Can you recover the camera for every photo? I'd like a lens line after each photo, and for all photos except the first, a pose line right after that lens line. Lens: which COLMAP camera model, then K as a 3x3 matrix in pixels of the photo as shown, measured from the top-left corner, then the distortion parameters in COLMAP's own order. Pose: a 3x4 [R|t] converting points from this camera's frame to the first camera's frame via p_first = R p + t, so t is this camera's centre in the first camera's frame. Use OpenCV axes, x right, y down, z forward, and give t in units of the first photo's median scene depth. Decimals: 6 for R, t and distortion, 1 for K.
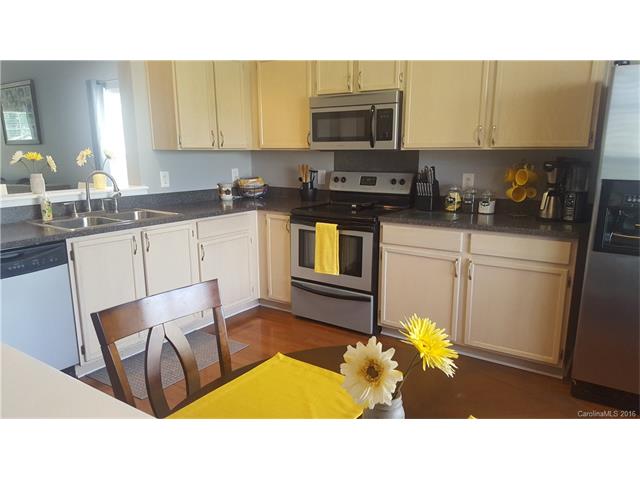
lens RADIAL K [[471.7, 0, 337.3], [0, 471.7, 257.6], [0, 0, 1]] dist [0.113478, -0.185894]
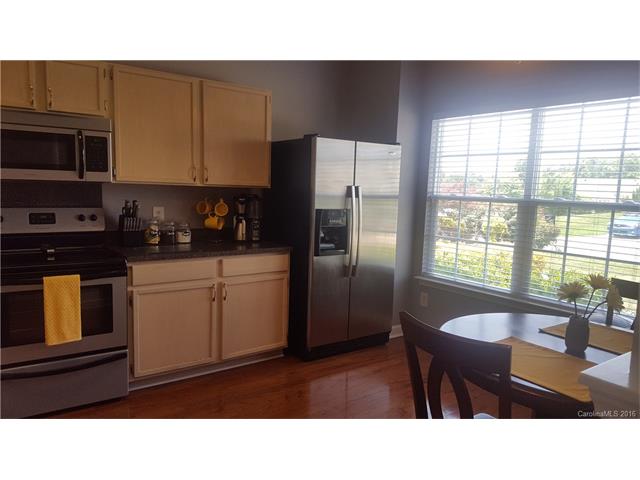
lens RADIAL K [[451.9, 0, 316.6], [0, 451.9, 244.1], [0, 0, 1]] dist [0.083870, -0.147950]
pose [[0.337368, -0.103789, 0.935634, -0.563100], [0.177138, 0.983148, 0.045187, -0.083059], [-0.924557, 0.150492, 0.350068, 0.356491]]
